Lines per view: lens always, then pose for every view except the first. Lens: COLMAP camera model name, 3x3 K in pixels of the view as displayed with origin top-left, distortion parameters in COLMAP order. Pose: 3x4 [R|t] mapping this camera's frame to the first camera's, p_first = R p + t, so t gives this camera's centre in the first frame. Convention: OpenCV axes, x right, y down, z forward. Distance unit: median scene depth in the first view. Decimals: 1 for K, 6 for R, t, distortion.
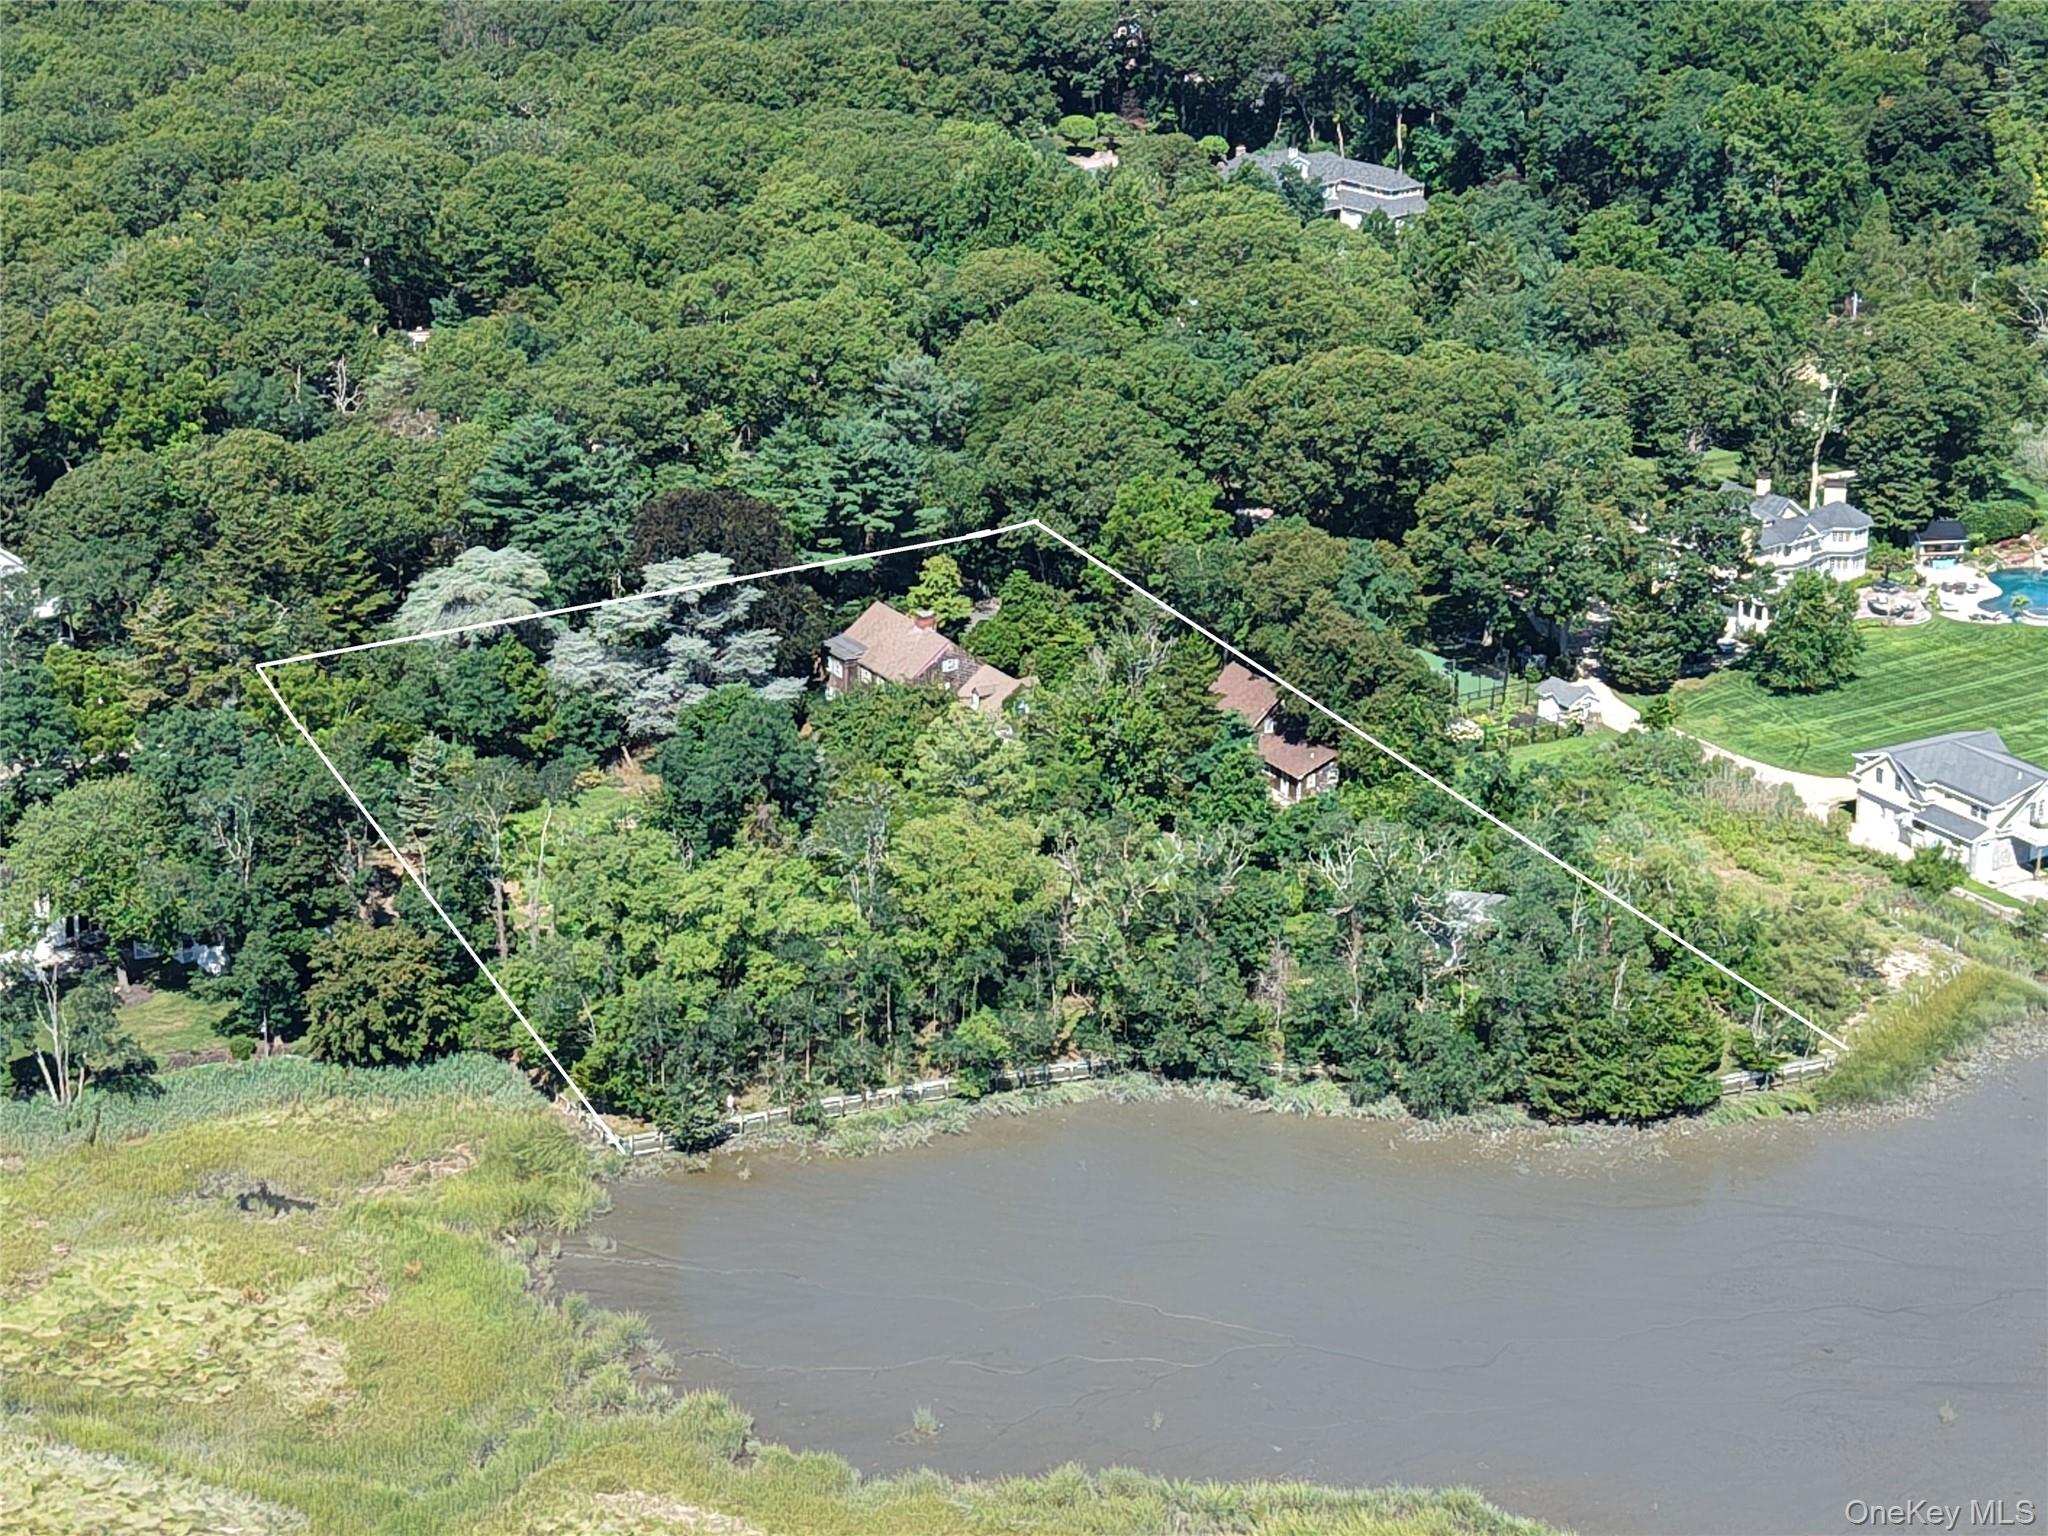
lens RADIAL K [[3894.8, 0, 1024.7], [0, 3894.8, 768.3], [0, 0, 1]] dist [0.168366, 0.000000]
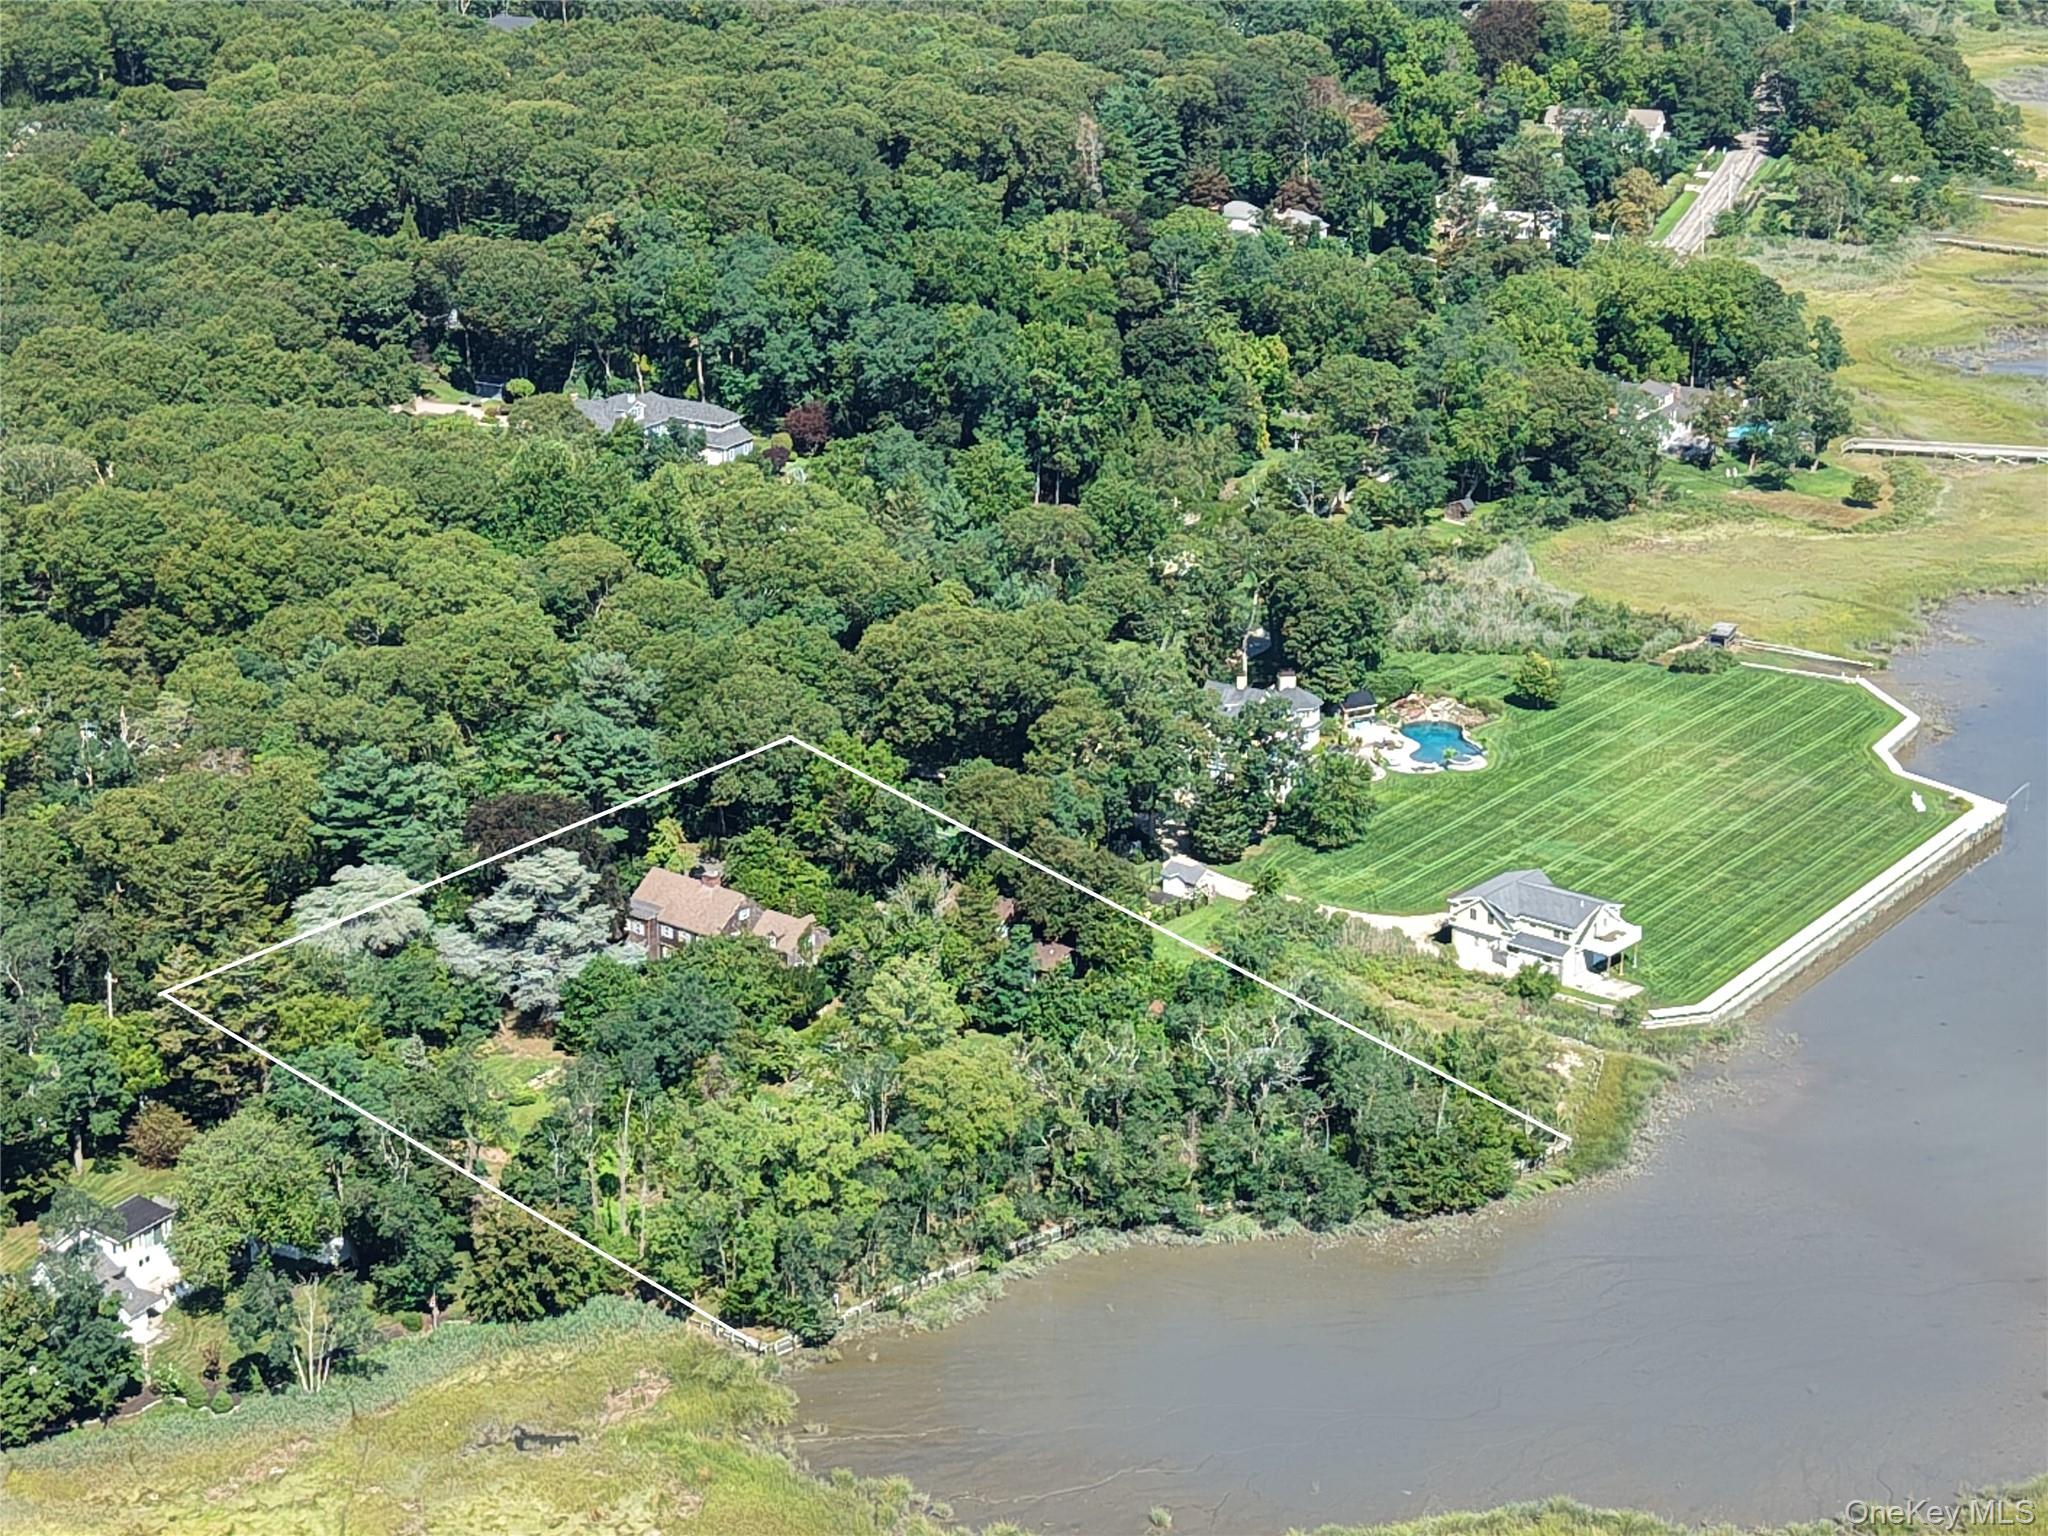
lens RADIAL K [[3894.8, 0, 1023.1], [0, 3894.8, 767.9], [0, 0, 1]] dist [0.168366, 0.000000]
pose [[0.938040, -0.113011, 0.327582, -0.324964], [0.116927, 0.993110, 0.007786, -0.070095], [-0.326205, 0.031000, 0.944791, -0.174385]]
